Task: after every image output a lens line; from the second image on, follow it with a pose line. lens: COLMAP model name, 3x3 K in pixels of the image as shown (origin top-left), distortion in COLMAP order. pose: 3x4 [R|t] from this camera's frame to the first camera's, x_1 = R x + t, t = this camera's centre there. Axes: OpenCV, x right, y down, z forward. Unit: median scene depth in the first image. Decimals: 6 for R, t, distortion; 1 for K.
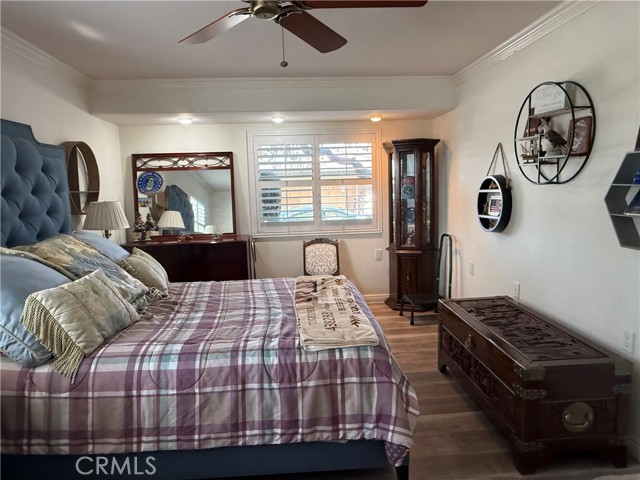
lens RADIAL K [[443.9, 0, 321.7], [0, 443.9, 238.5], [0, 0, 1]] dist [0.001056, 0.007348]
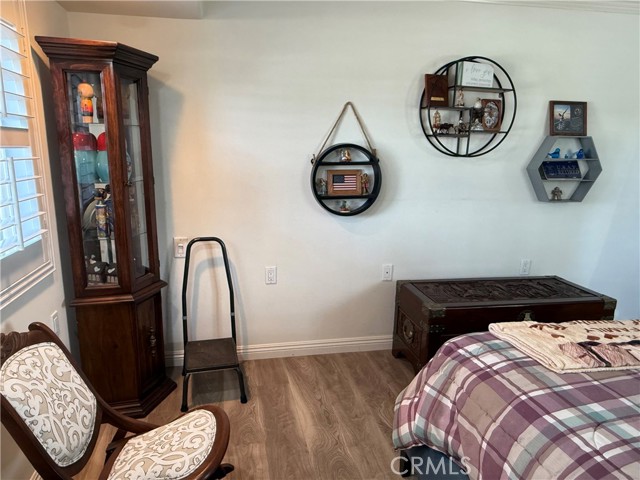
lens RADIAL K [[443.9, 0, 315.6], [0, 443.9, 244.0], [0, 0, 1]] dist [0.001056, 0.007348]
pose [[-0.109033, -0.184660, 0.976736, -0.557556], [0.104281, 0.975047, 0.195982, -0.175384], [-0.988553, 0.123224, -0.087056, 1.571279]]
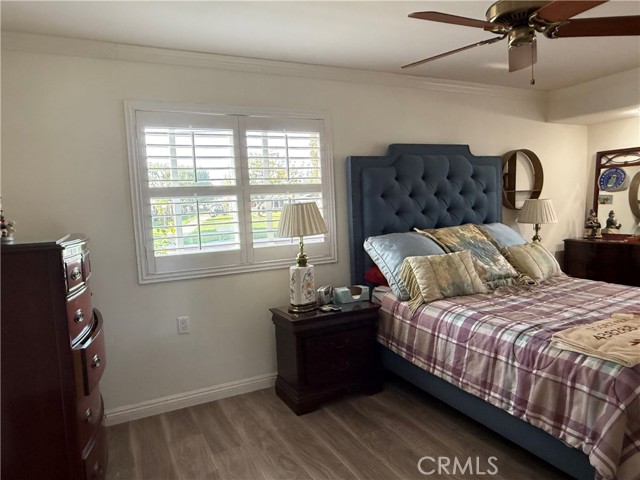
lens RADIAL K [[443.9, 0, 324.5], [0, 443.9, 239.4], [0, 0, 1]] dist [0.001056, 0.007348]
pose [[0.378536, 0.090789, -0.921123, 0.550353], [-0.076357, 0.994849, 0.066677, -0.019857], [0.922432, 0.045095, 0.383518, 0.071304]]
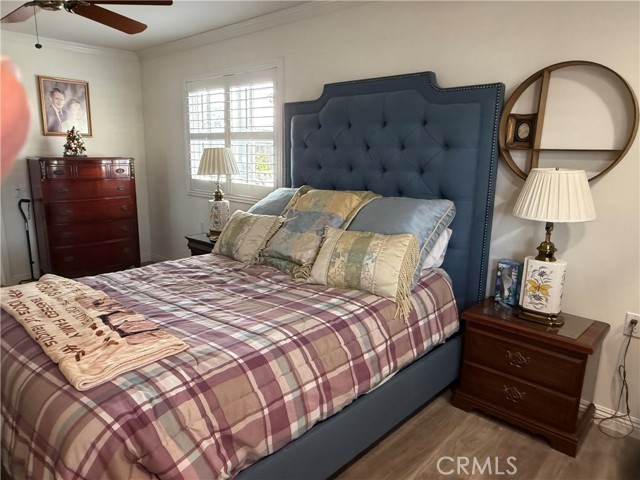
lens RADIAL K [[443.9, 0, 320.4], [0, 443.9, 241.9], [0, 0, 1]] dist [0.001056, 0.007348]
pose [[-0.739952, 0.158683, -0.653675, 0.169140], [-0.070404, 0.948169, 0.309870, -0.211737], [0.668965, 0.275310, -0.690428, 1.739659]]
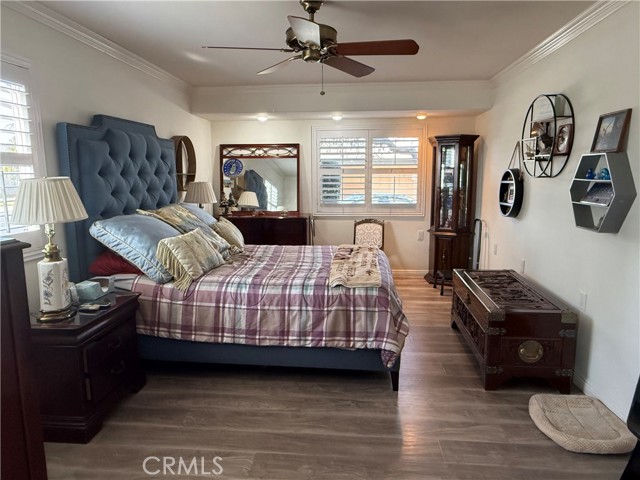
lens RADIAL K [[443.9, 0, 317.3], [0, 443.9, 243.6], [0, 0, 1]] dist [0.001056, 0.007348]
pose [[0.984064, 0.052014, -0.170036, 0.122998], [-0.044951, 0.997969, 0.045131, 0.034731], [0.172038, -0.036768, 0.984404, -0.345144]]
